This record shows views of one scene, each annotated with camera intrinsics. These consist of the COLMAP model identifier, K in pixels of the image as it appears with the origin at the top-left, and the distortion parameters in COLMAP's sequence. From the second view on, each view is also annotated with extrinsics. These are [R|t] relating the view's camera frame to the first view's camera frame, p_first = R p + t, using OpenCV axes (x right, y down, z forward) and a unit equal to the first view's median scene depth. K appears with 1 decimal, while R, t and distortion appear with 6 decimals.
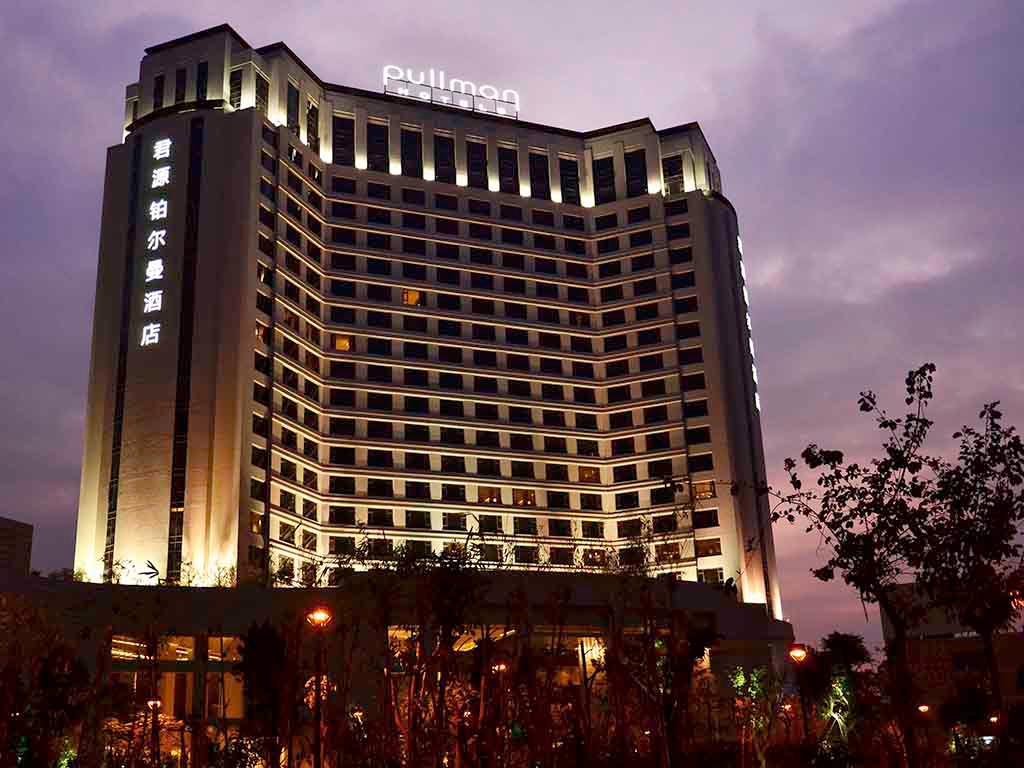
lens RADIAL K [[1215.0, 0, 512.0], [0, 1215.0, 384.0], [0, 0, 1]] dist [0.029922, 0.028461]
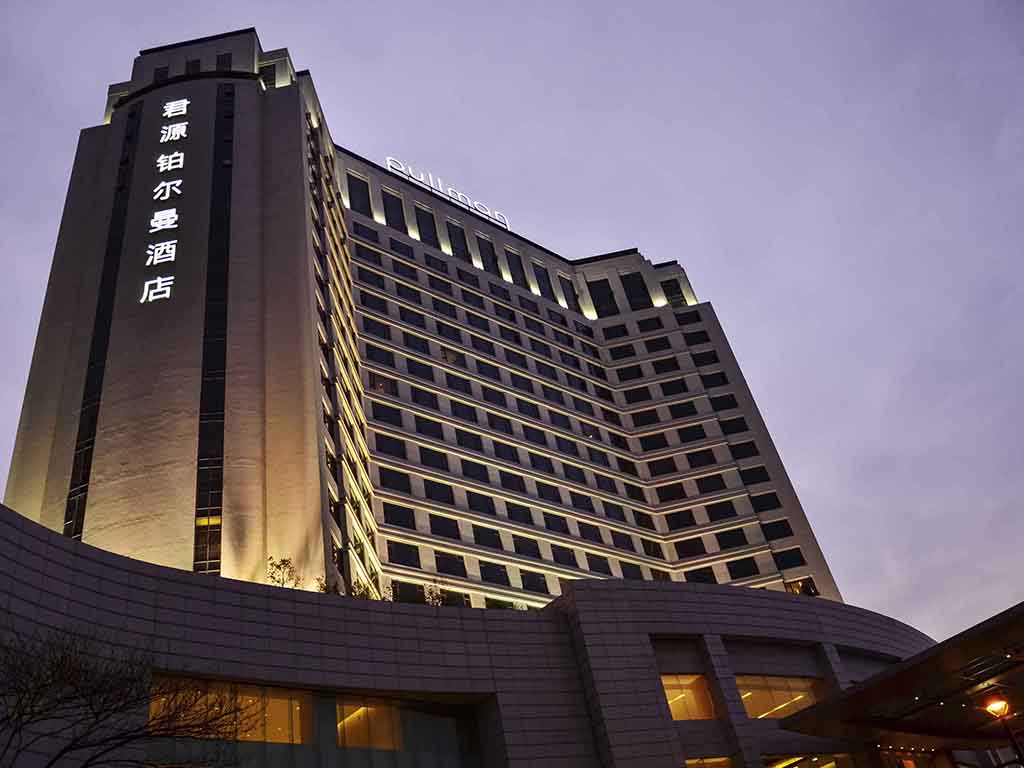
lens RADIAL K [[881.5, 0, 512.0], [0, 881.5, 384.0], [0, 0, 1]] dist [-0.007951, -0.007127]
pose [[0.956034, 0.068367, 0.285177, -0.237547], [0.036435, 0.937220, -0.346830, 0.173659], [-0.290985, 0.341971, 0.893523, 0.519493]]
